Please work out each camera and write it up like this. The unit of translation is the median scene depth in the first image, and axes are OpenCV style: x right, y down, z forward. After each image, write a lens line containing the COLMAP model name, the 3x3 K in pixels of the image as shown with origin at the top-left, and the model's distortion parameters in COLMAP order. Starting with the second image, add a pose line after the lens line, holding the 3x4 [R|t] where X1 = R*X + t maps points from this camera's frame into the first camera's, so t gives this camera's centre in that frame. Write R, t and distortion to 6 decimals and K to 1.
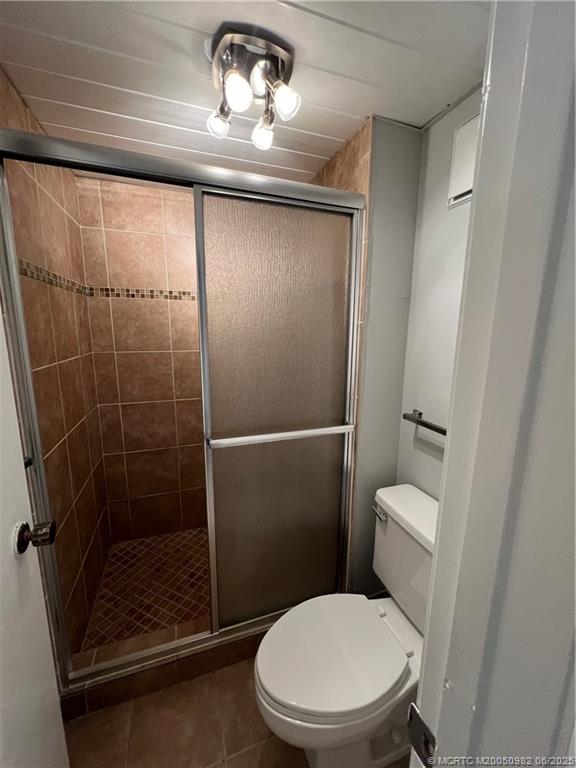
lens RADIAL K [[310.0, 0, 288.0], [0, 310.0, 384.0], [0, 0, 1]] dist [-0.024205, 0.000057]
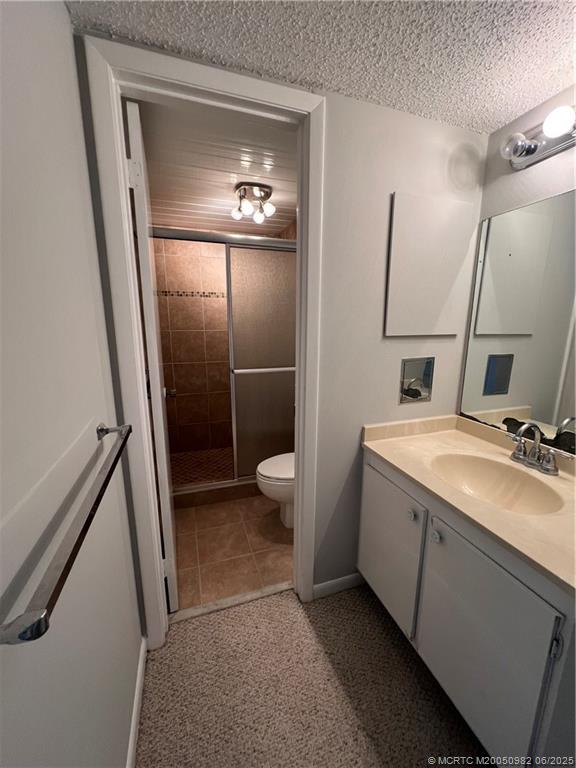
lens RADIAL K [[306.4, 0, 288.0], [0, 306.4, 384.0], [0, 0, 1]] dist [0.000089, -0.000001]
pose [[0.999857, -0.008795, -0.014430, 0.082536], [0.008985, 0.999873, 0.013157, 0.174964], [0.014313, -0.013284, 0.999809, -0.651361]]
